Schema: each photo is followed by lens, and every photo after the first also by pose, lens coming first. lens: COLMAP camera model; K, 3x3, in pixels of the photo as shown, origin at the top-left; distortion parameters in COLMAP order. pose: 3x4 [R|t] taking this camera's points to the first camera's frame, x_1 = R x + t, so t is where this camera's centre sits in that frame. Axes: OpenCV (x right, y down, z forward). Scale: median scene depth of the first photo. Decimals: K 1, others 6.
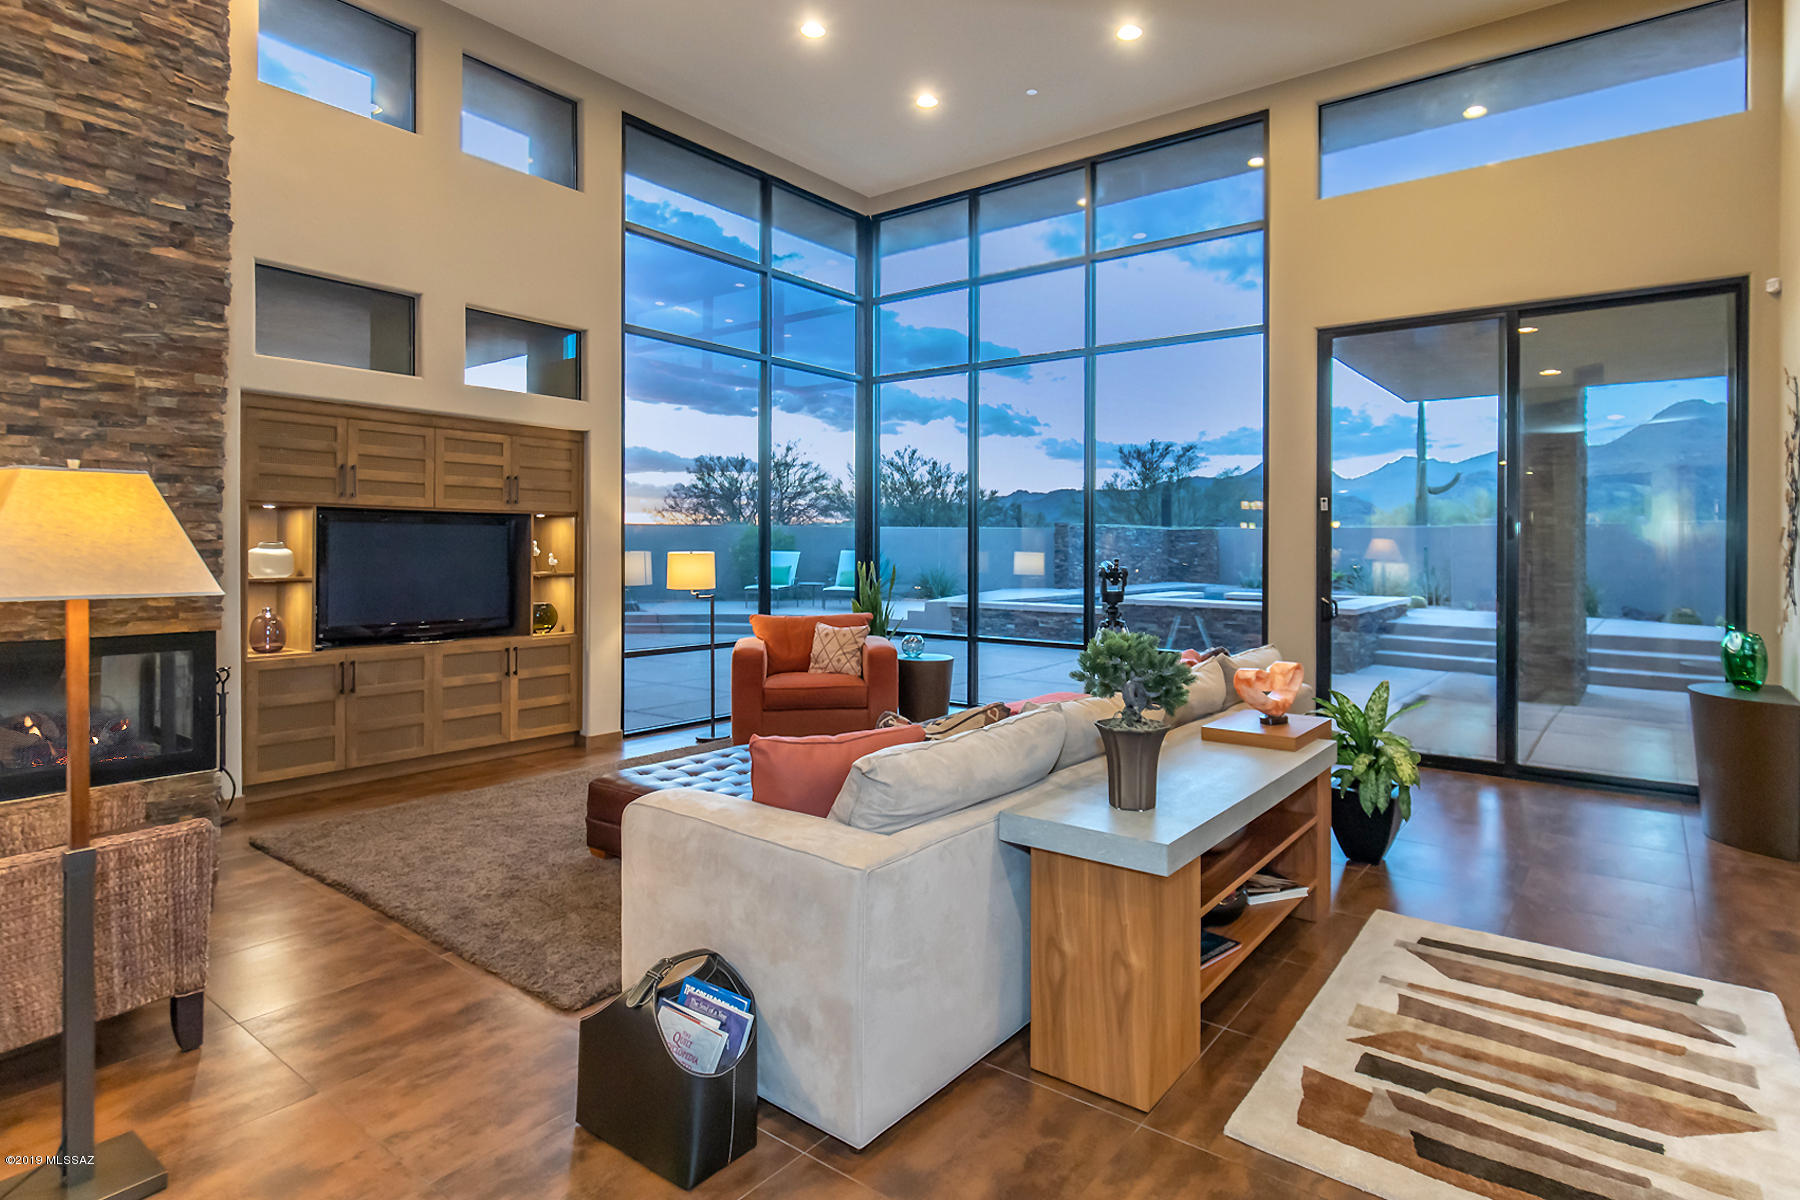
lens RADIAL K [[956.9, 0, 903.0], [0, 956.9, 556.8], [0, 0, 1]] dist [0.001657, -0.000284]
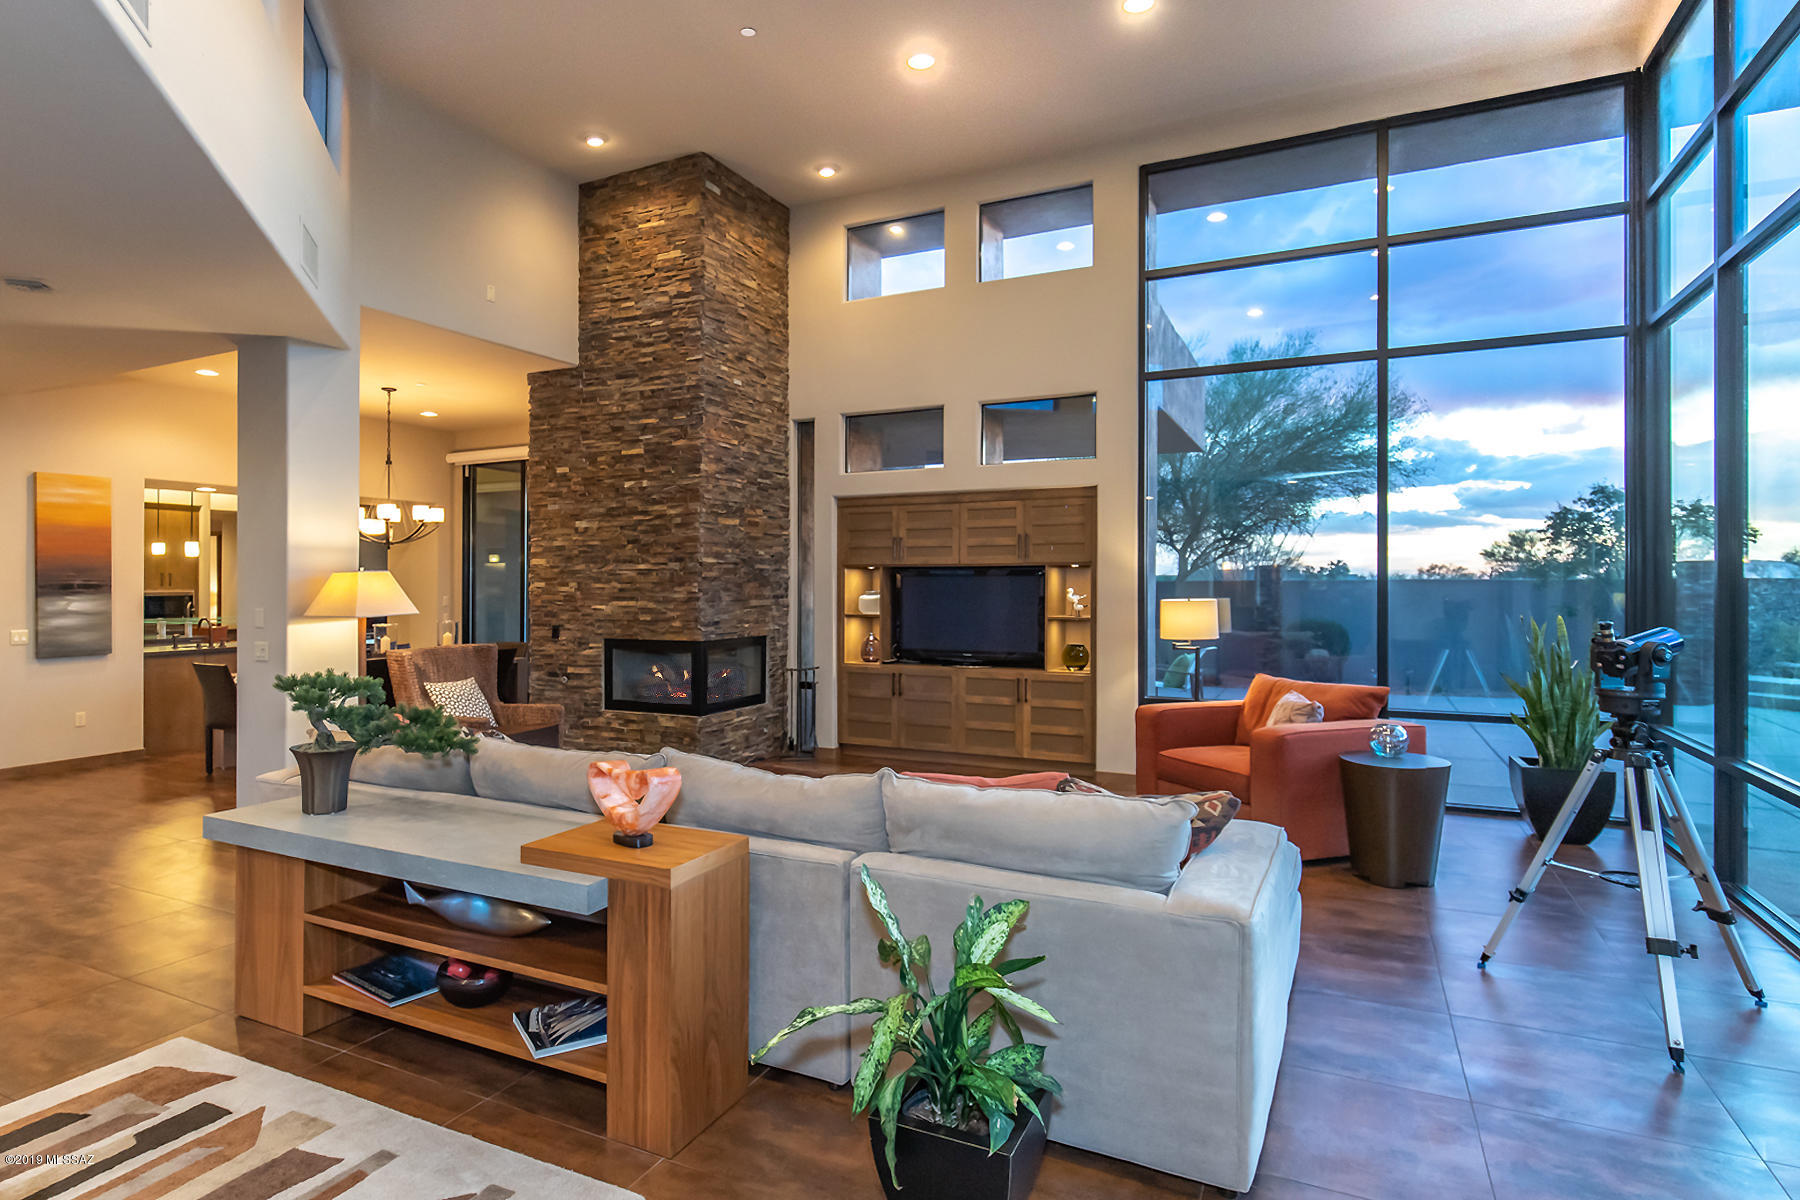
lens RADIAL K [[893.1, 0, 896.6], [0, 893.1, 586.8], [0, 0, 1]] dist [0.001823, 0.000146]
pose [[0.237002, -0.000955, -0.971509, 0.712804], [-0.006033, 0.999979, -0.002455, -0.017277], [0.971490, 0.006443, 0.236992, 0.661617]]
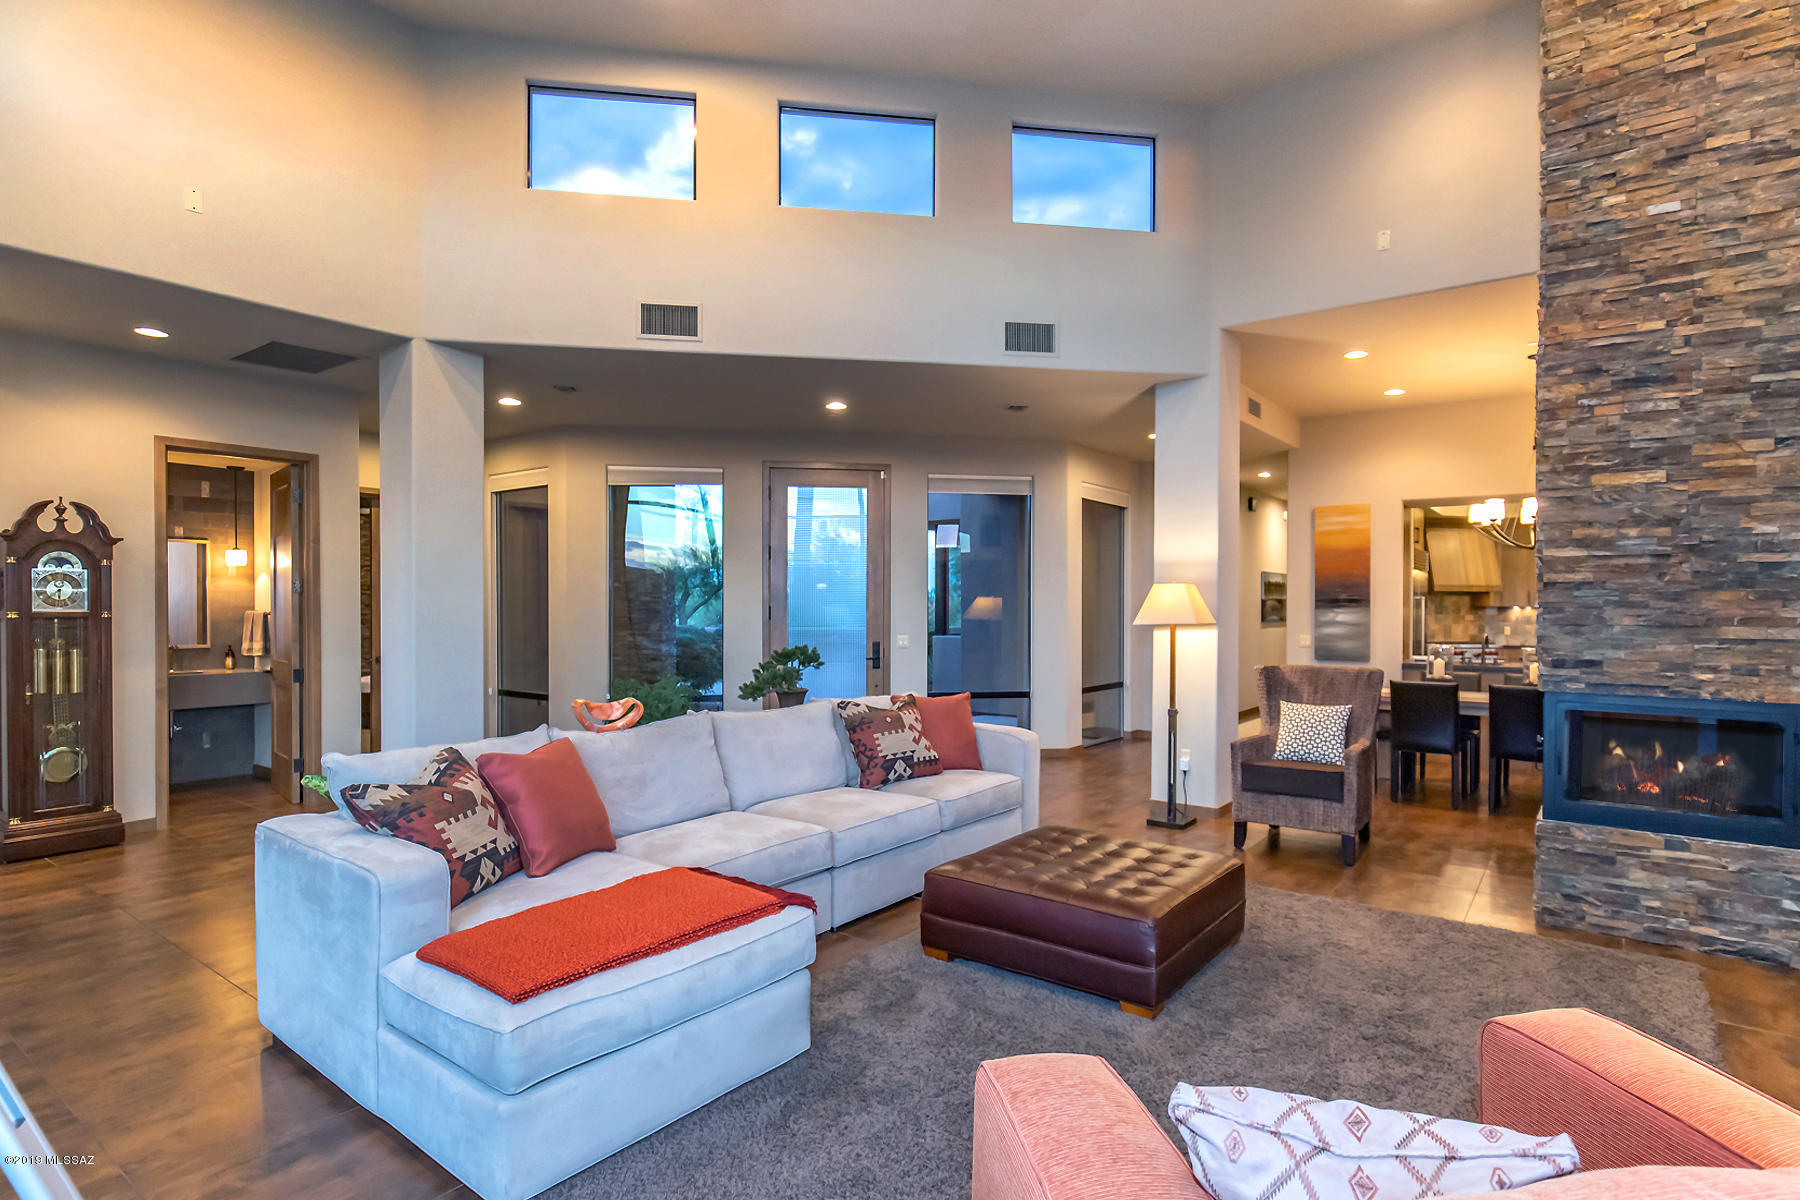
lens RADIAL K [[1028.6, 0, 900.0], [0, 1028.6, 600.0], [0, 0, 1]] dist [-0.000114, 0.000074]
pose [[-0.999101, -0.004198, -0.042193, 0.059294], [-0.004426, 0.999976, 0.005308, -0.020335], [0.042170, 0.005490, -0.999095, 1.439616]]
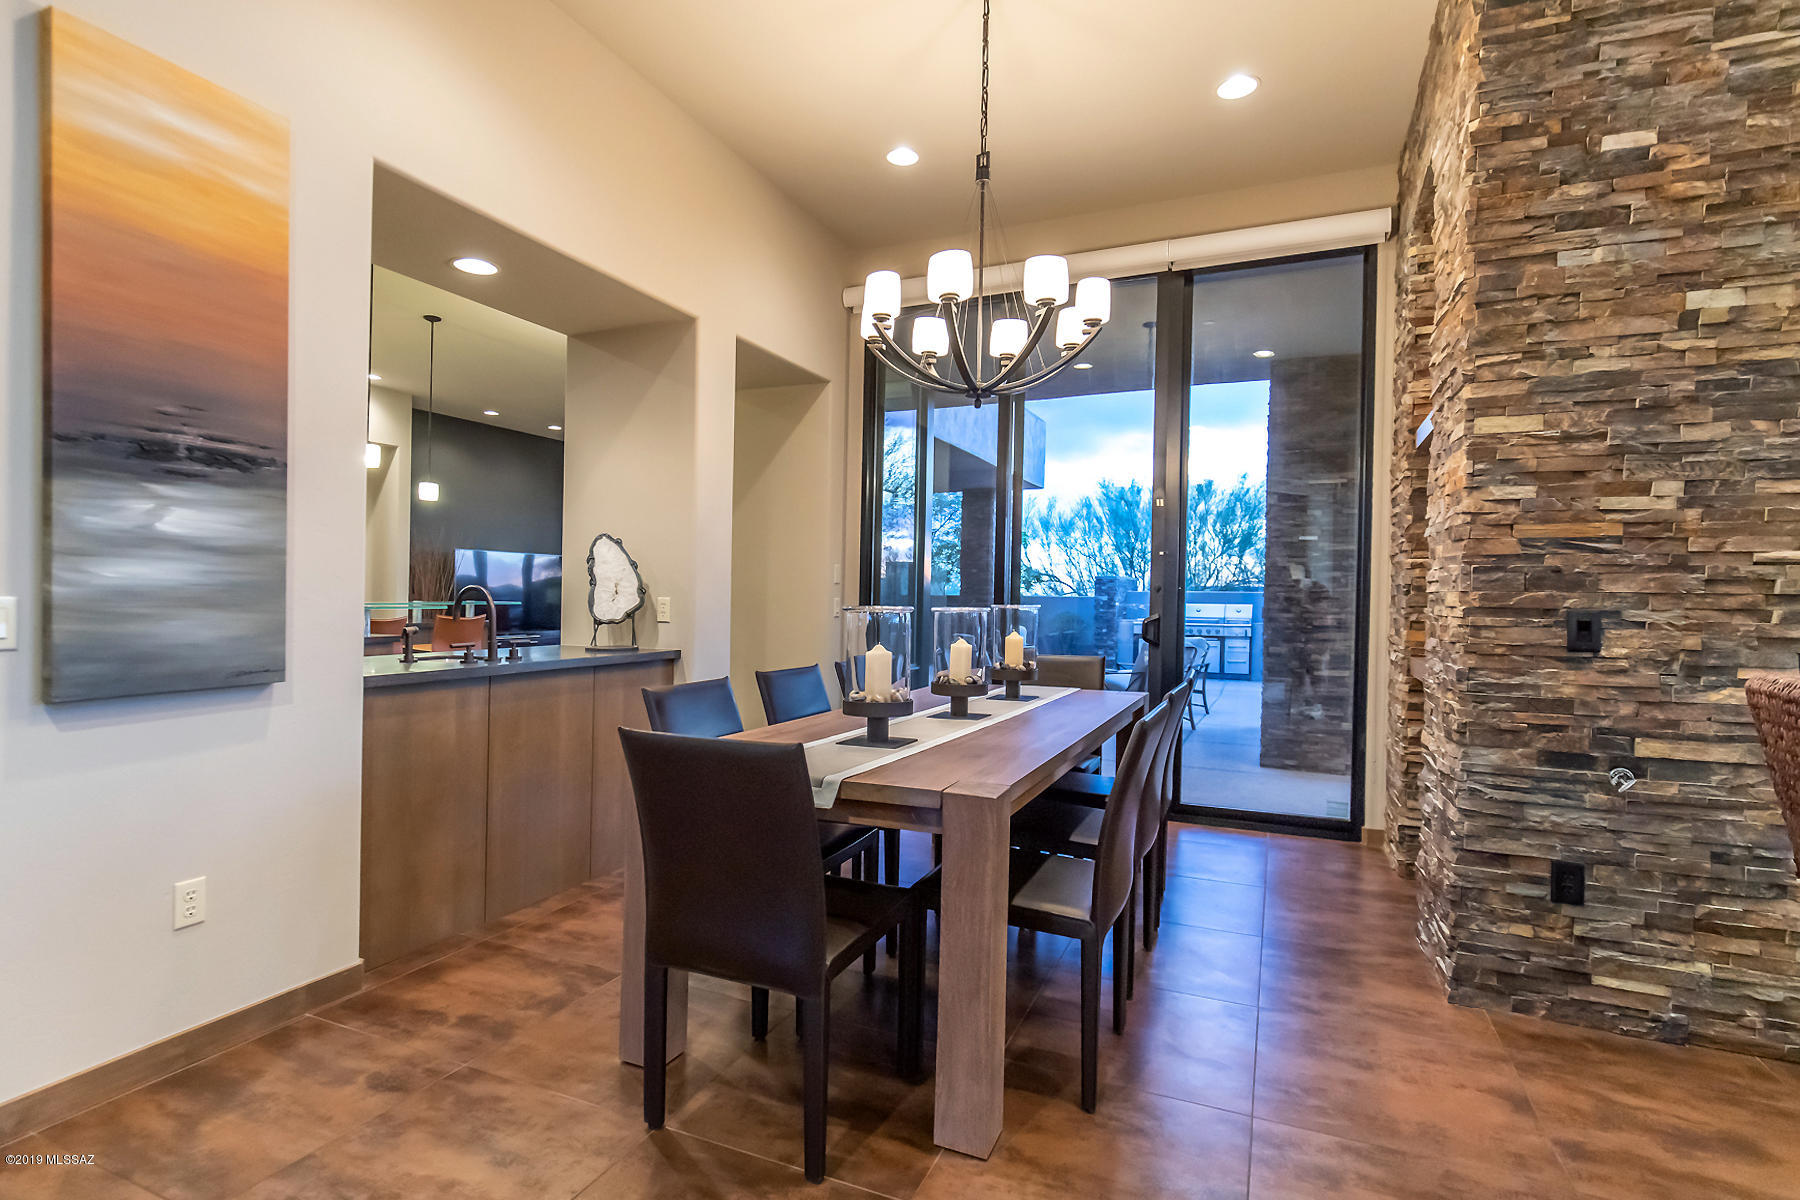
lens RADIAL K [[891.0, 0, 892.2], [0, 891.0, 605.4], [0, 0, 1]] dist [0.003216, 0.000145]
pose [[0.223350, 0.006418, -0.974717, -0.290011], [-0.018454, 0.999827, 0.002354, 0.038346], [0.974564, 0.017462, 0.223430, 0.082428]]
